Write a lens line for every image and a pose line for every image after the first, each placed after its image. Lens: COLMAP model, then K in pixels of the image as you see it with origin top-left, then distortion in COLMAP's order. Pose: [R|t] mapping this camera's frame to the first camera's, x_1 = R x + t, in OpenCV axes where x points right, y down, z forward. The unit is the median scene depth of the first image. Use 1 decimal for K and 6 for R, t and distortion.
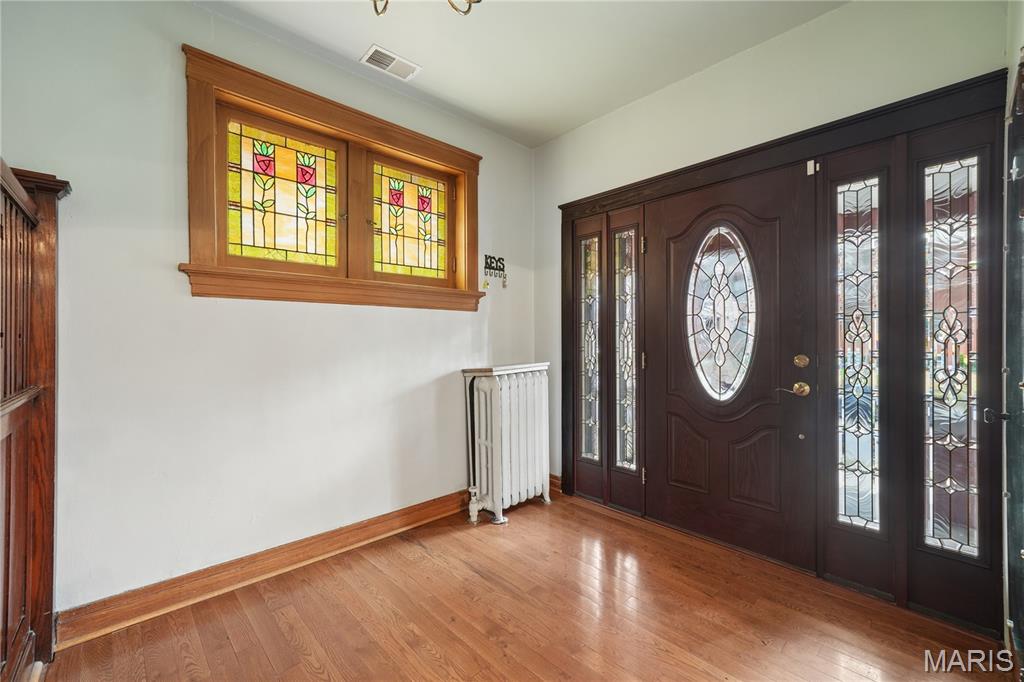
lens RADIAL K [[418.7, 0, 512.8], [0, 418.7, 336.0], [0, 0, 1]] dist [-0.001158, -0.000092]
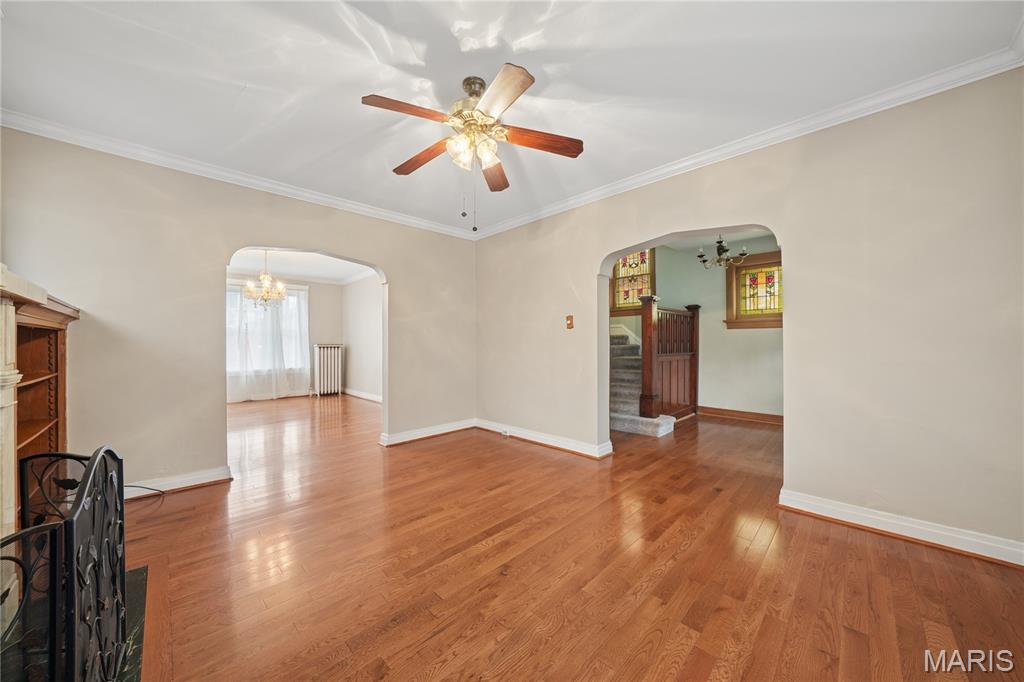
lens RADIAL K [[358.3, 0, 515.0], [0, 358.3, 341.3], [0, 0, 1]] dist [-0.022694, 0.000673]
pose [[0.047707, -0.005229, -0.998848, 1.811271], [-0.000266, 0.999986, -0.005247, 0.018751], [0.998861, 0.000516, 0.047705, -0.778689]]
